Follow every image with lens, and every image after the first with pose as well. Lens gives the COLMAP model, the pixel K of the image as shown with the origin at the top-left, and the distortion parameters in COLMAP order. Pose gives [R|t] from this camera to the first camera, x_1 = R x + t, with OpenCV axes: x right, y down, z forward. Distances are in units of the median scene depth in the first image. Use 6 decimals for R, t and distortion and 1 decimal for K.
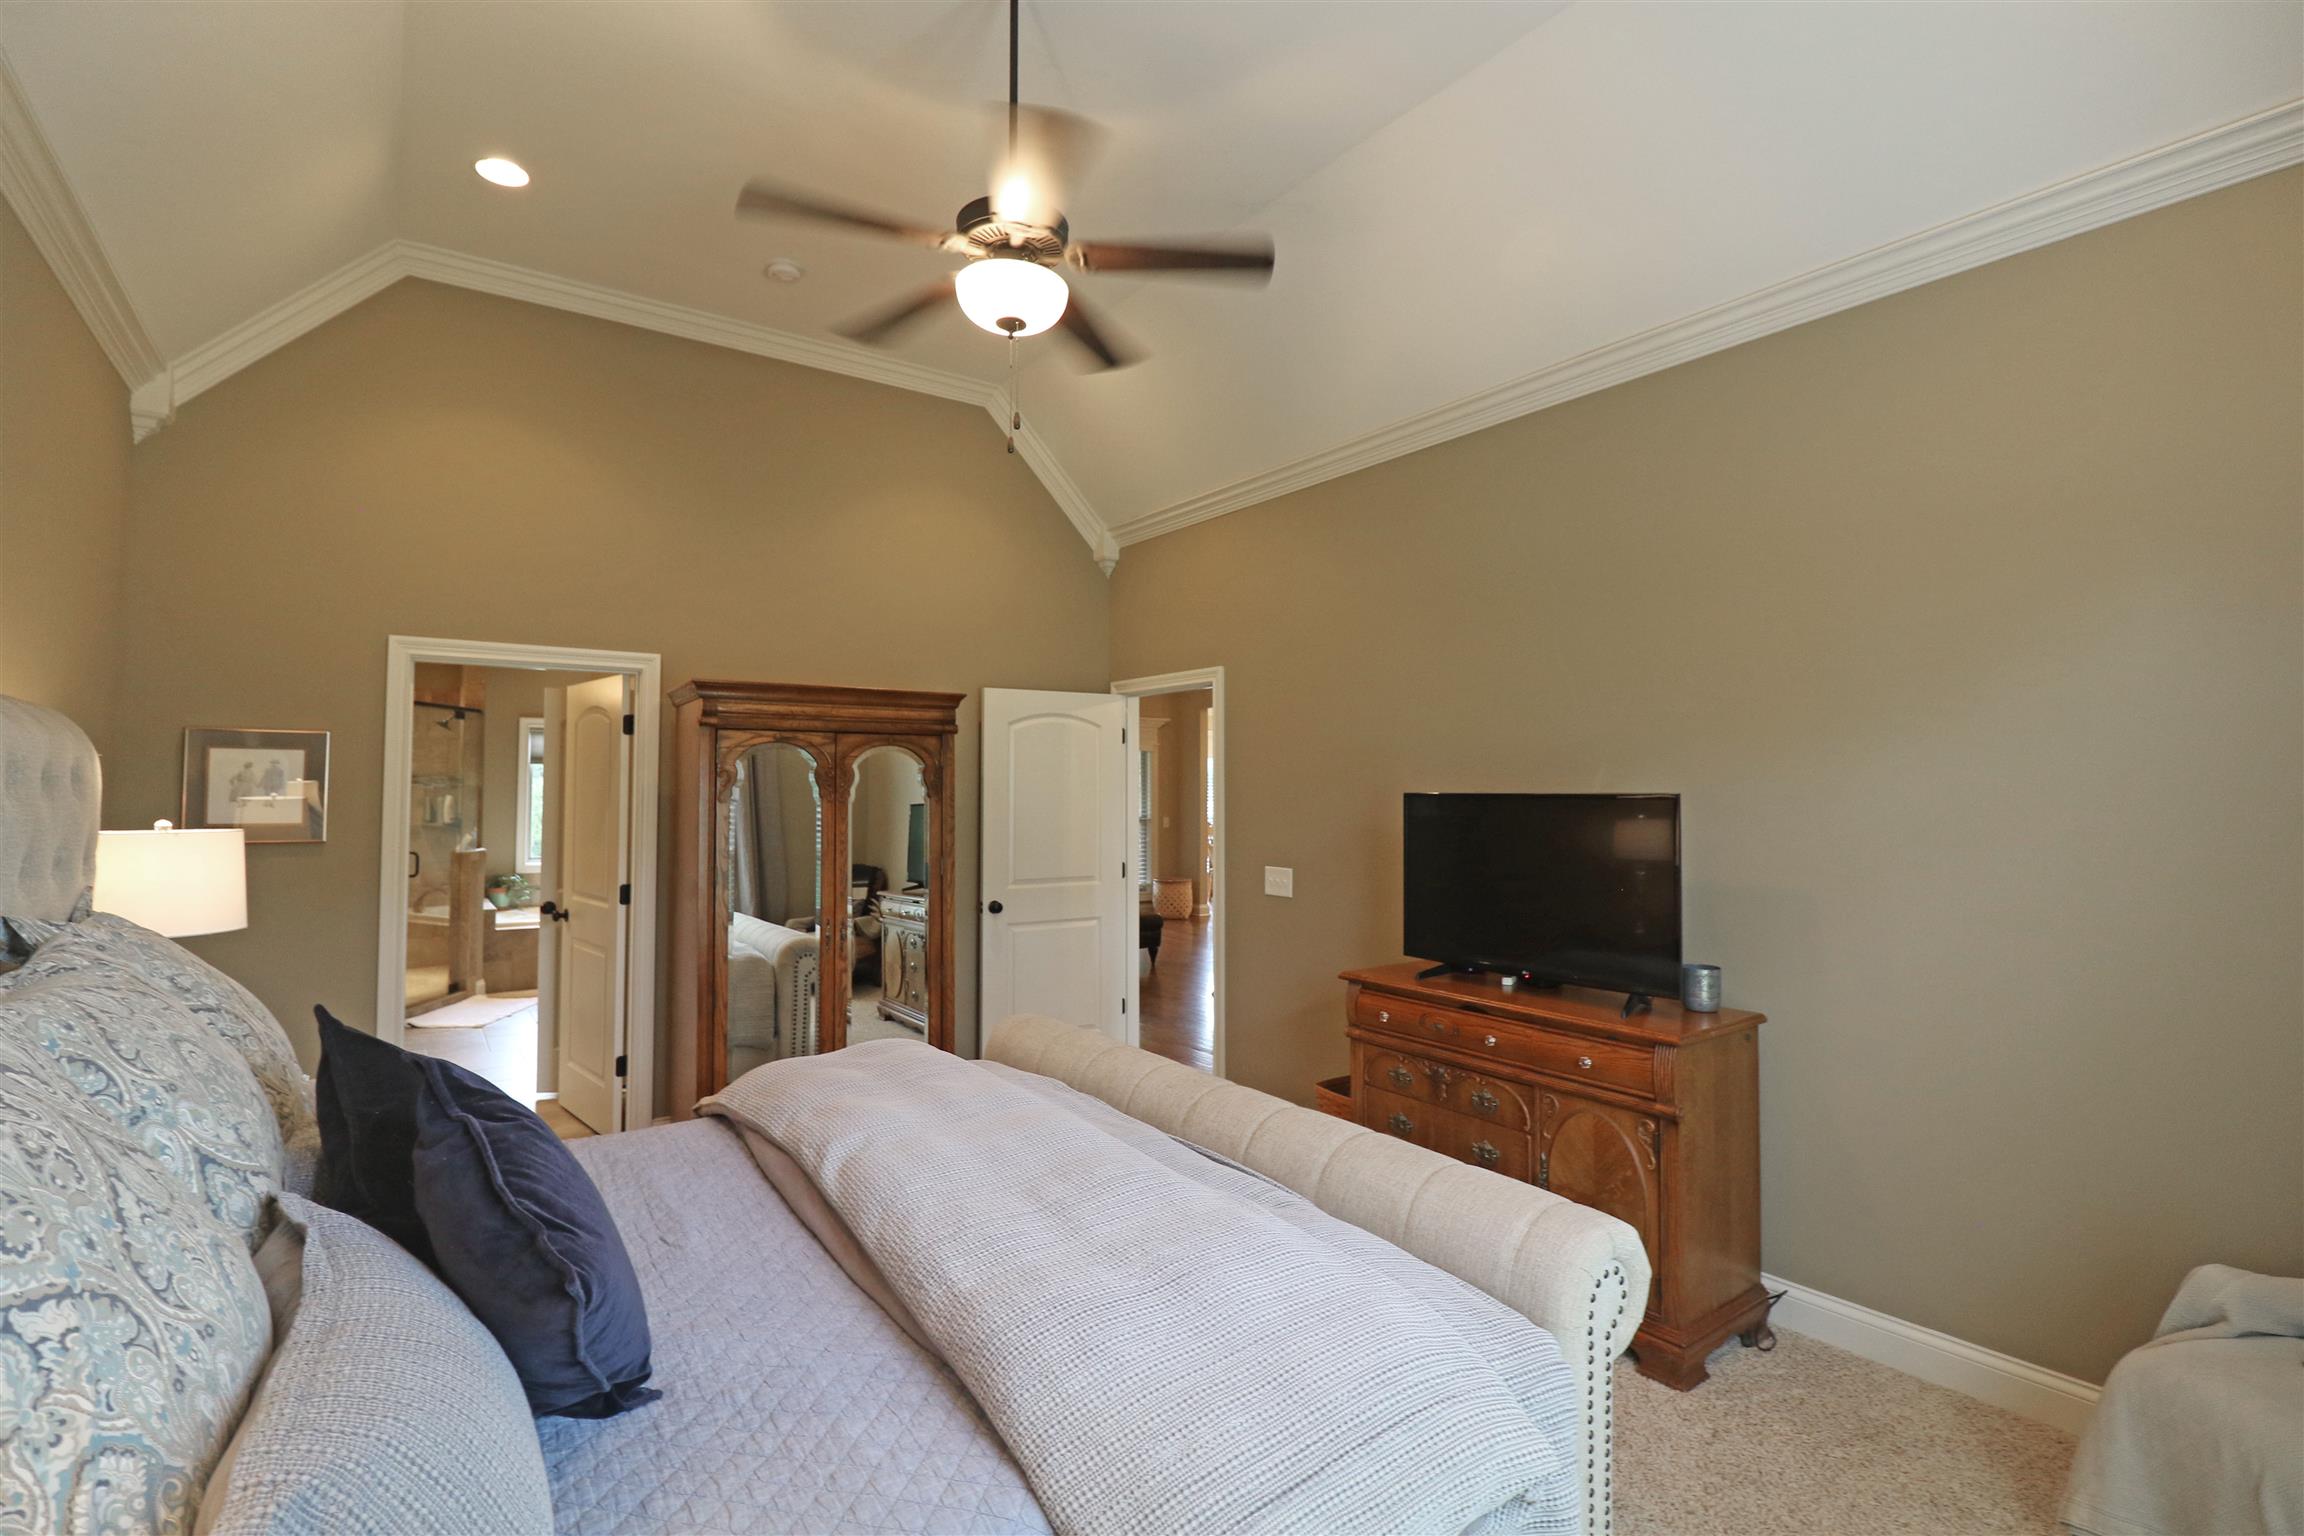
lens RADIAL K [[1067.4, 0, 1157.2], [0, 1067.4, 755.8], [0, 0, 1]] dist [-0.004692, -0.011084]
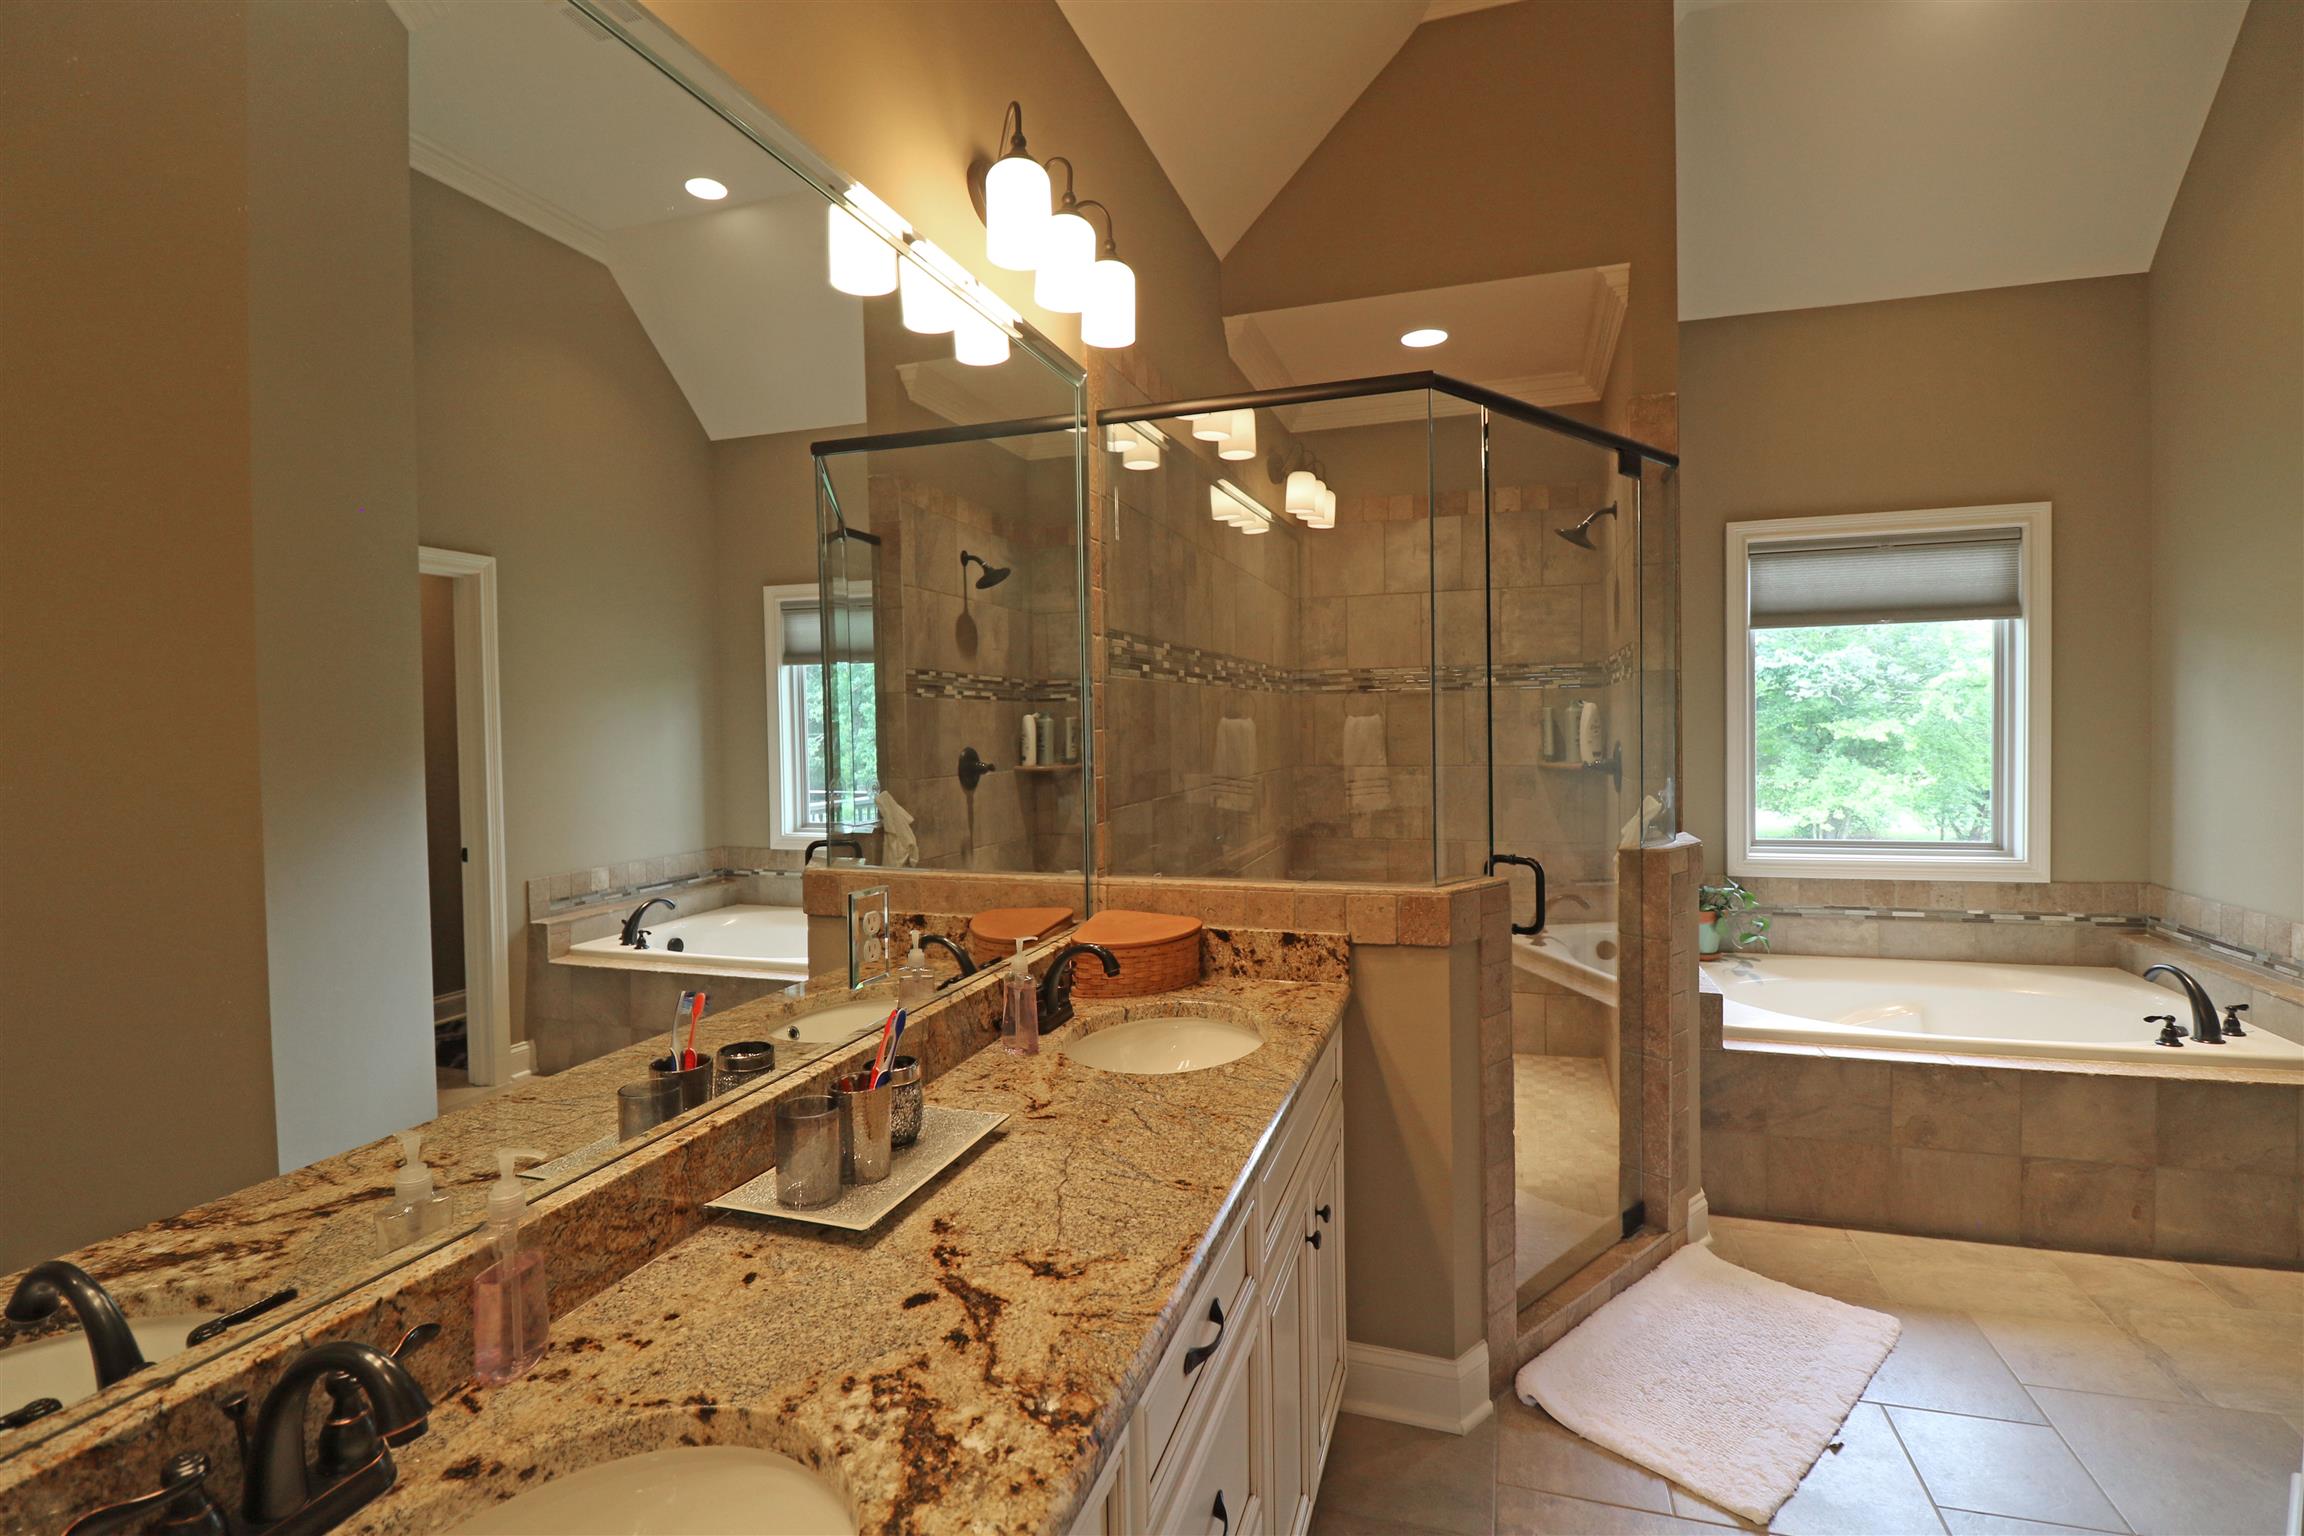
lens RADIAL K [[1067.4, 0, 1160.6], [0, 1067.4, 763.7], [0, 0, 1]] dist [-0.004692, -0.011084]
pose [[0.596865, 0.012512, -0.802244, -0.435339], [0.047228, 0.997597, 0.050696, 0.033512], [0.800951, -0.068147, 0.594839, 0.616366]]
